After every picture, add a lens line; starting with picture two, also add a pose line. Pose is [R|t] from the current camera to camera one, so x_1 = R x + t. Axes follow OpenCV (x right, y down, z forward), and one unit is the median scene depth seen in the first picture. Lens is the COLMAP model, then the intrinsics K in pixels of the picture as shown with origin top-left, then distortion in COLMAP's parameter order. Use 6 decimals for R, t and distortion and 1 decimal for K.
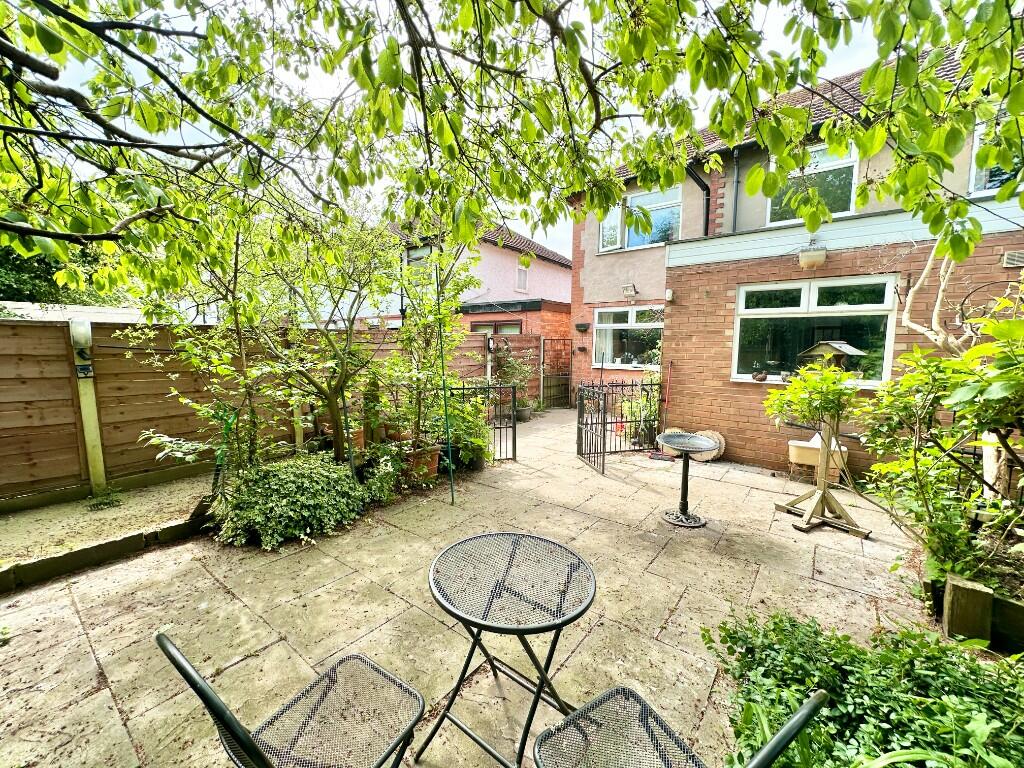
lens RADIAL K [[408.1, 0, 512.0], [0, 408.1, 384.0], [0, 0, 1]] dist [0.000805, -0.000185]
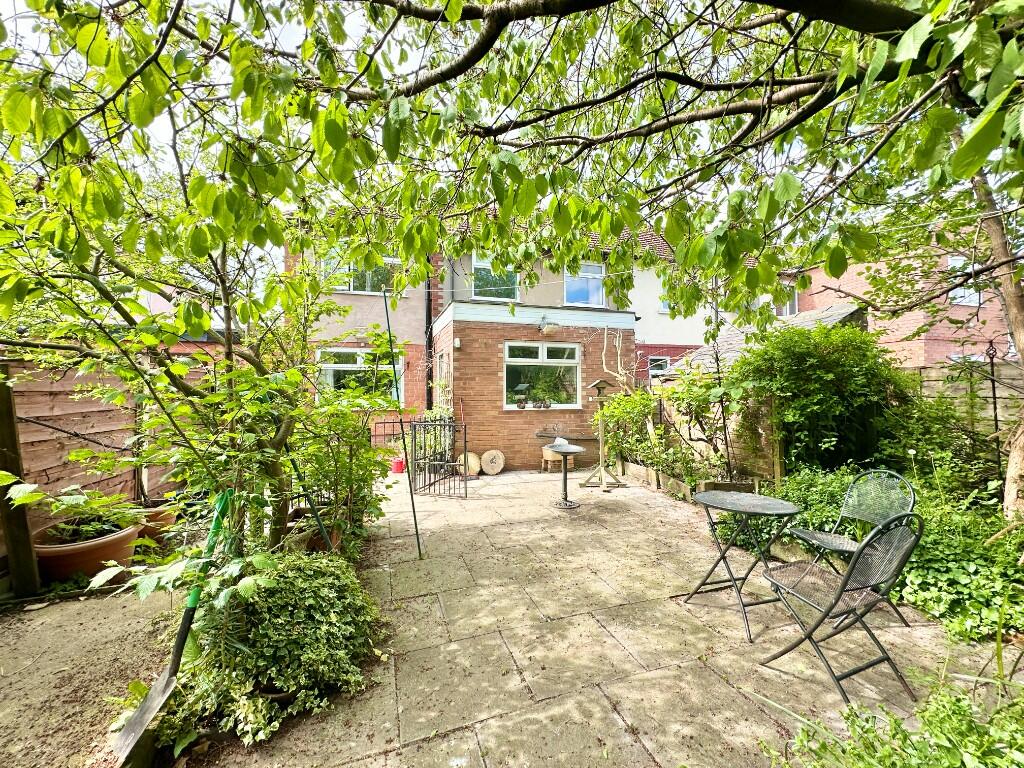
lens RADIAL K [[408.1, 0, 512.0], [0, 408.1, 384.0], [0, 0, 1]] dist [0.000805, -0.000185]
pose [[0.555885, 0.004218, 0.831248, -0.620998], [0.088035, 0.994065, -0.063917, -0.005757], [-0.826584, 0.108710, 0.552214, 0.247747]]
